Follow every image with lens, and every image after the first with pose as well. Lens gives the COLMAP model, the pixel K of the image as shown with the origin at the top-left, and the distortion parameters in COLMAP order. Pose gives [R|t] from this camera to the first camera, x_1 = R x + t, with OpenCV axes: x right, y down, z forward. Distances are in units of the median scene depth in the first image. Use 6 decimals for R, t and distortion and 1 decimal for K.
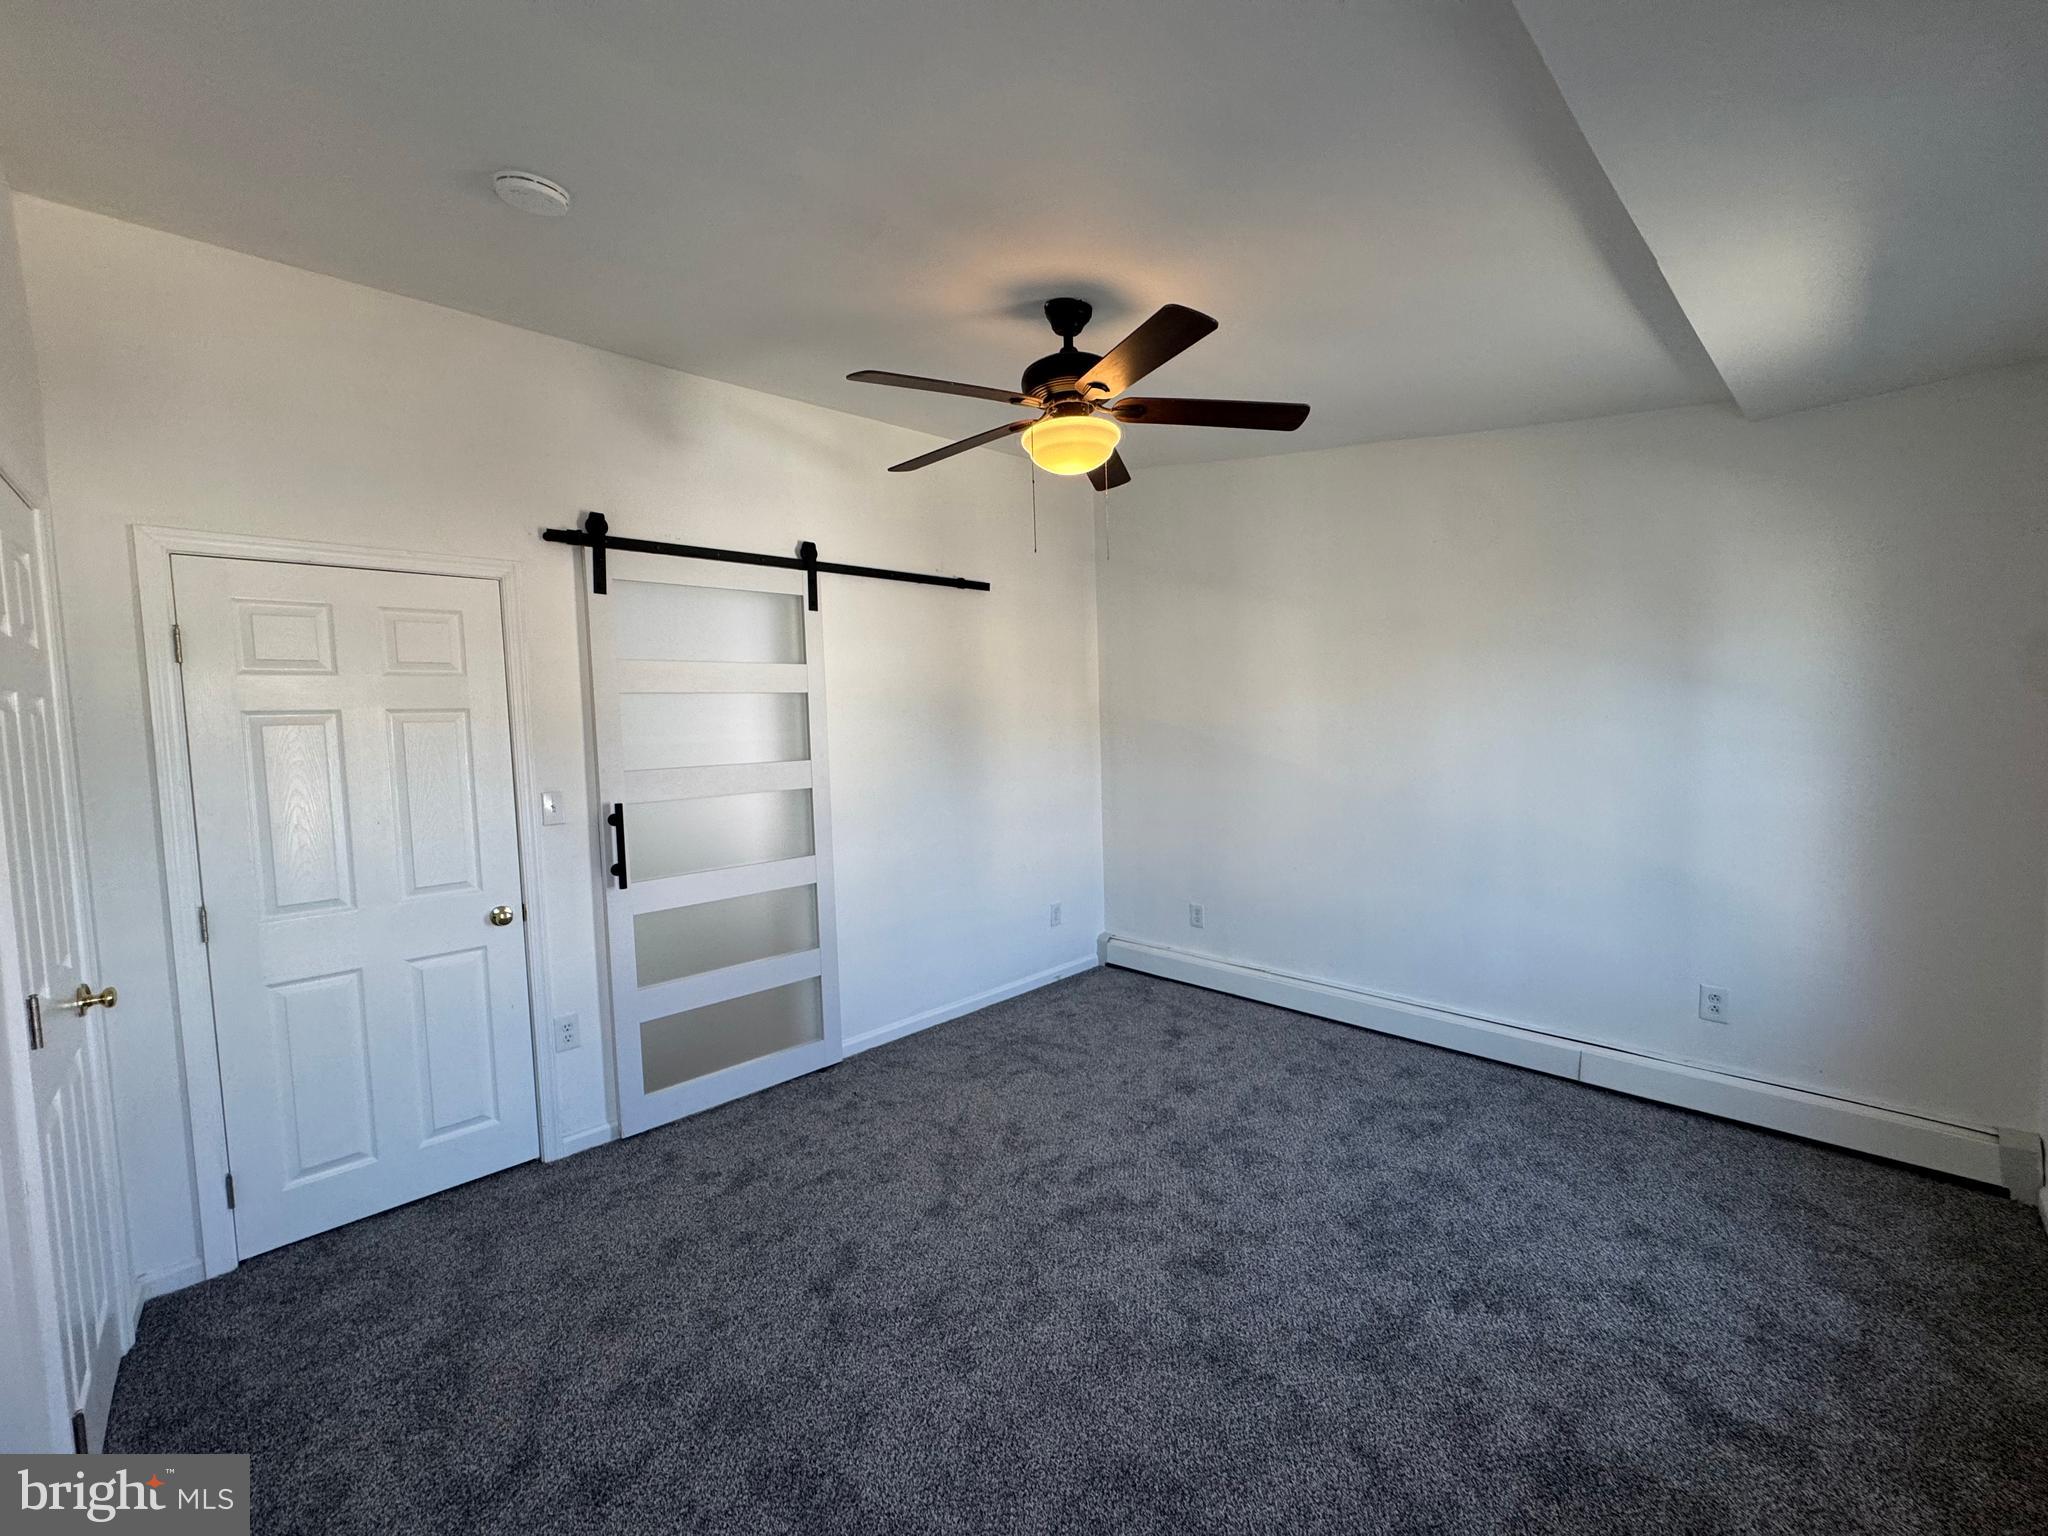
lens RADIAL K [[833.8, 0, 1016.1], [0, 833.8, 775.8], [0, 0, 1]] dist [-0.002424, 0.000611]
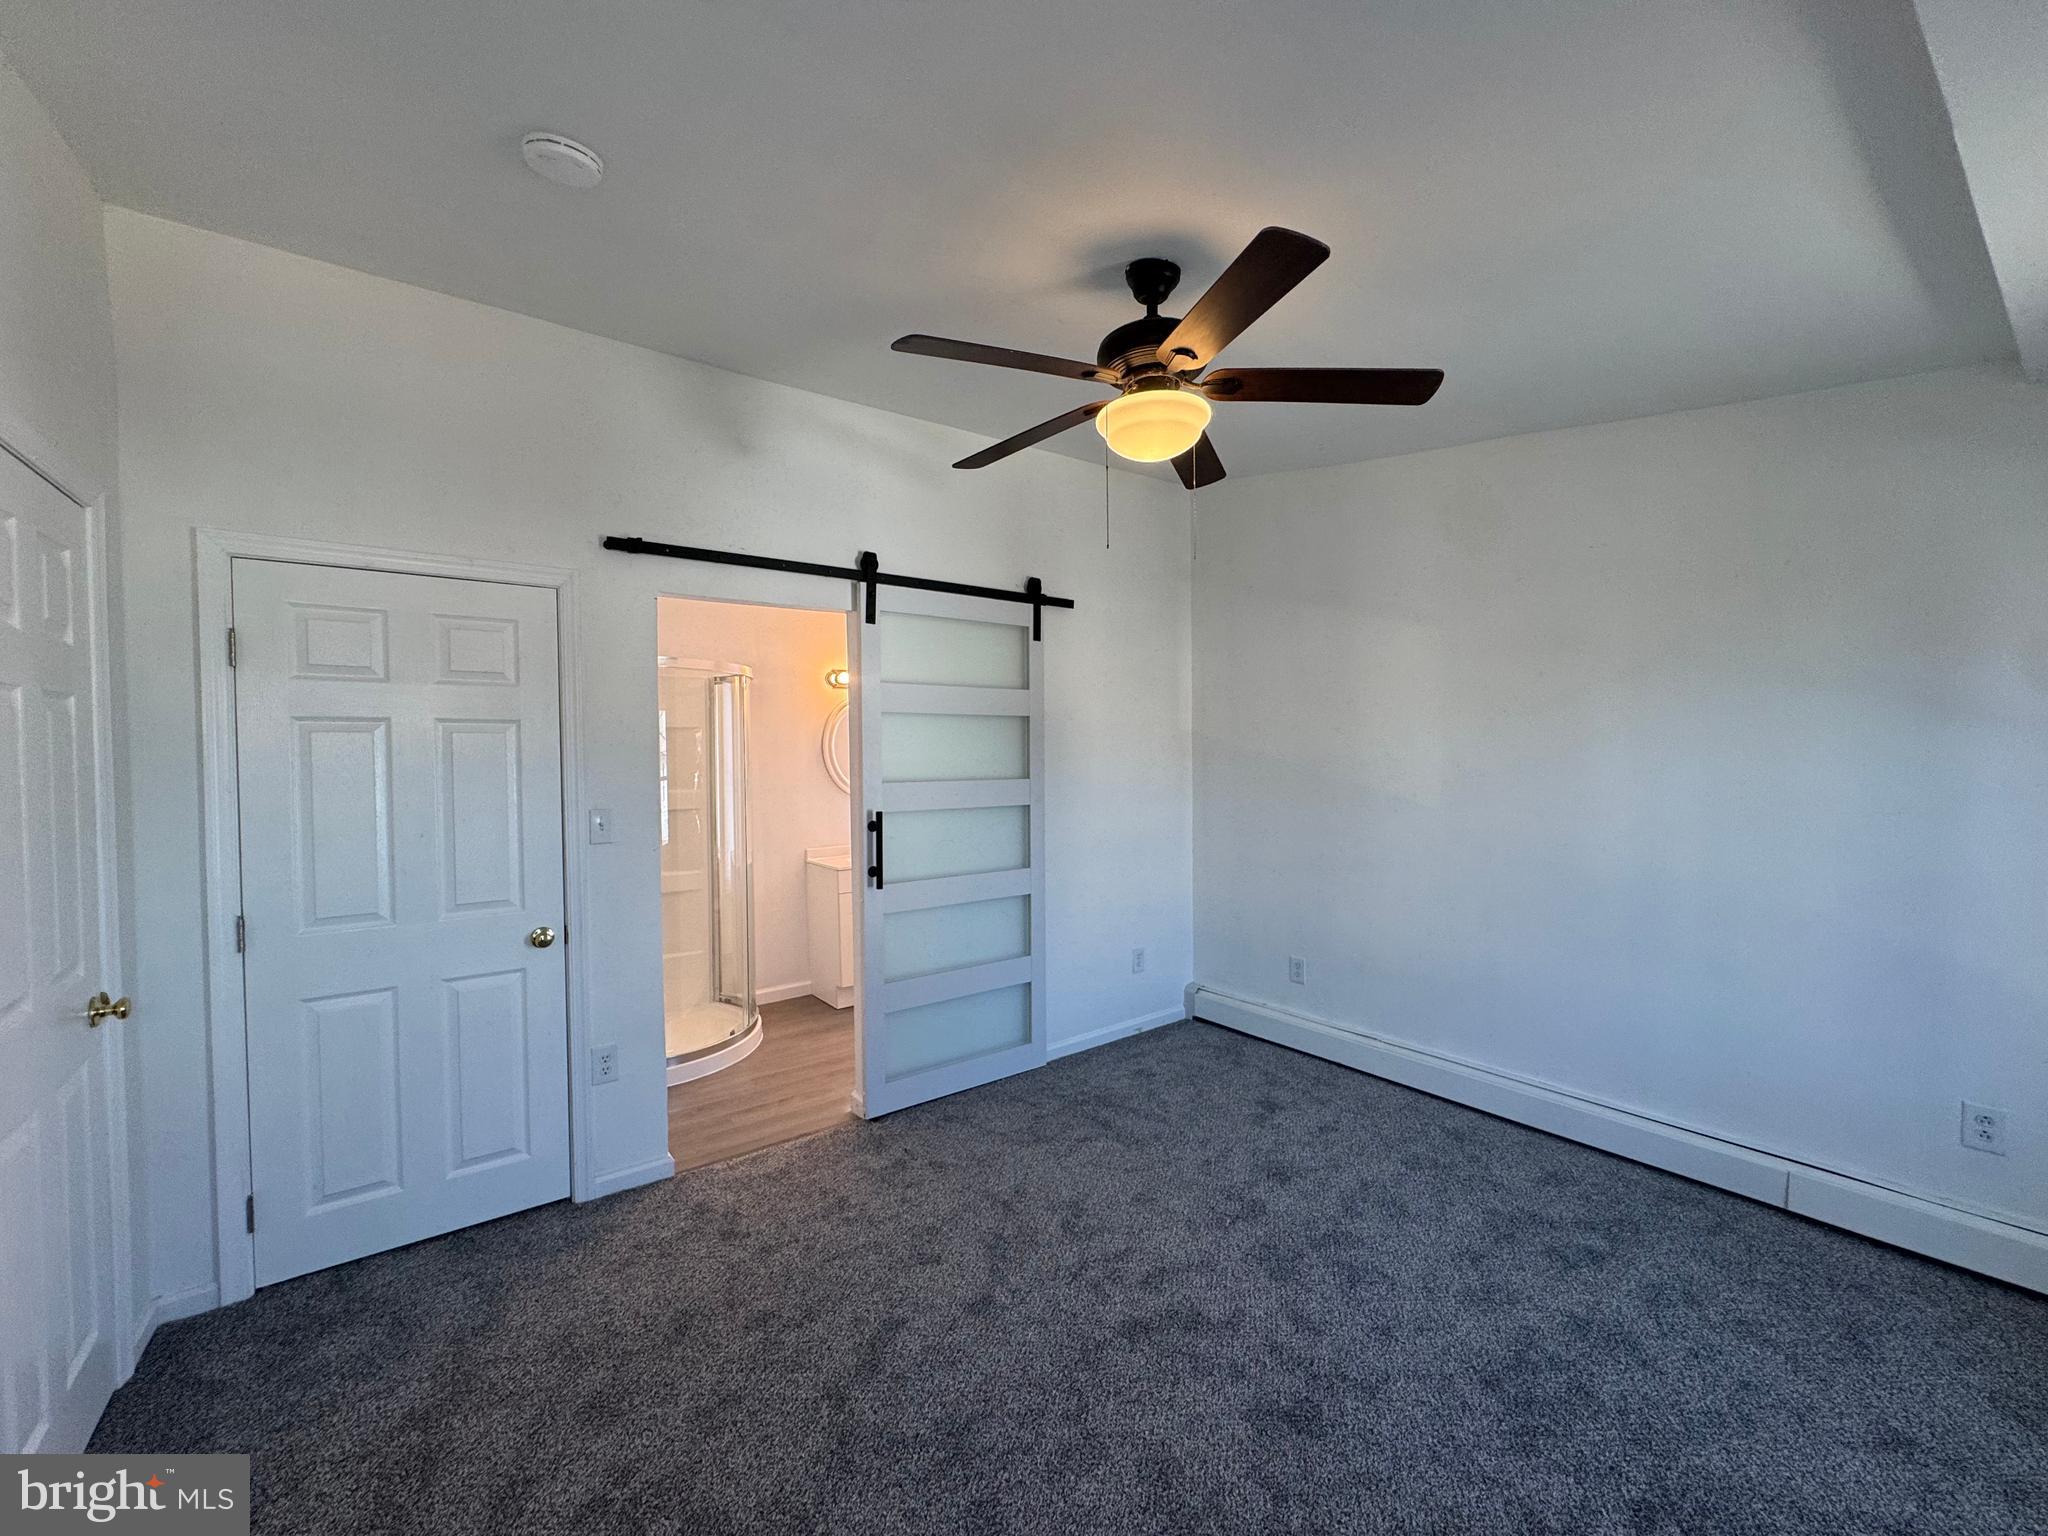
lens RADIAL K [[833.8, 0, 1013.5], [0, 833.8, 772.3], [0, 0, 1]] dist [-0.002424, 0.000611]
pose [[0.992367, 0.024599, -0.120844, 0.031835], [-0.029650, 0.998752, -0.040184, 0.001632], [0.119705, 0.043460, 0.991858, 0.122014]]
